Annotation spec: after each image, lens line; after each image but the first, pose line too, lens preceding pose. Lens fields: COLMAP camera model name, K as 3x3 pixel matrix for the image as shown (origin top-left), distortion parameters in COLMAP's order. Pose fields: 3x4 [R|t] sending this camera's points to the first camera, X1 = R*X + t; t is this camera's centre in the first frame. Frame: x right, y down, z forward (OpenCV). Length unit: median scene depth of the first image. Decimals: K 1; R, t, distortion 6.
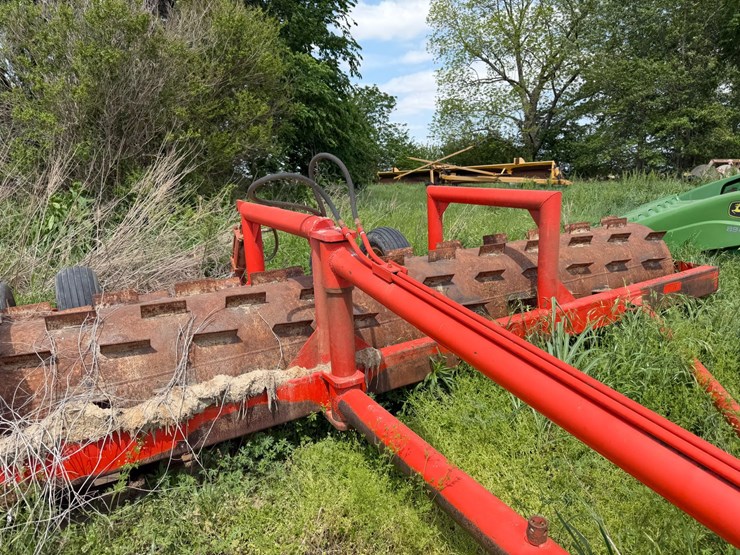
lens RADIAL K [[545.7, 0, 370.2], [0, 545.7, 267.0], [0, 0, 1]] dist [0.086510, -0.133227]
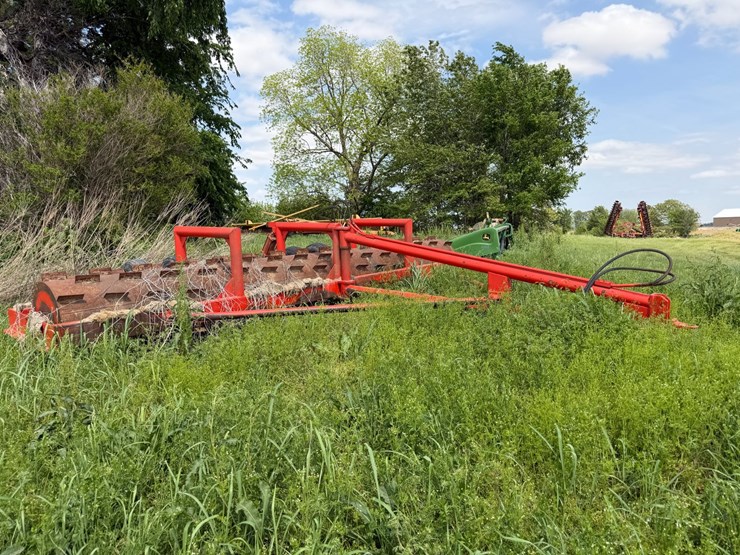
lens RADIAL K [[545.7, 0, 370.2], [0, 545.7, 267.0], [0, 0, 1]] dist [0.086510, -0.133227]
pose [[0.948411, -0.005577, 0.316995, -0.046870], [0.039240, 0.994222, -0.099909, 0.023994], [-0.314606, 0.107194, 0.943150, -0.093081]]
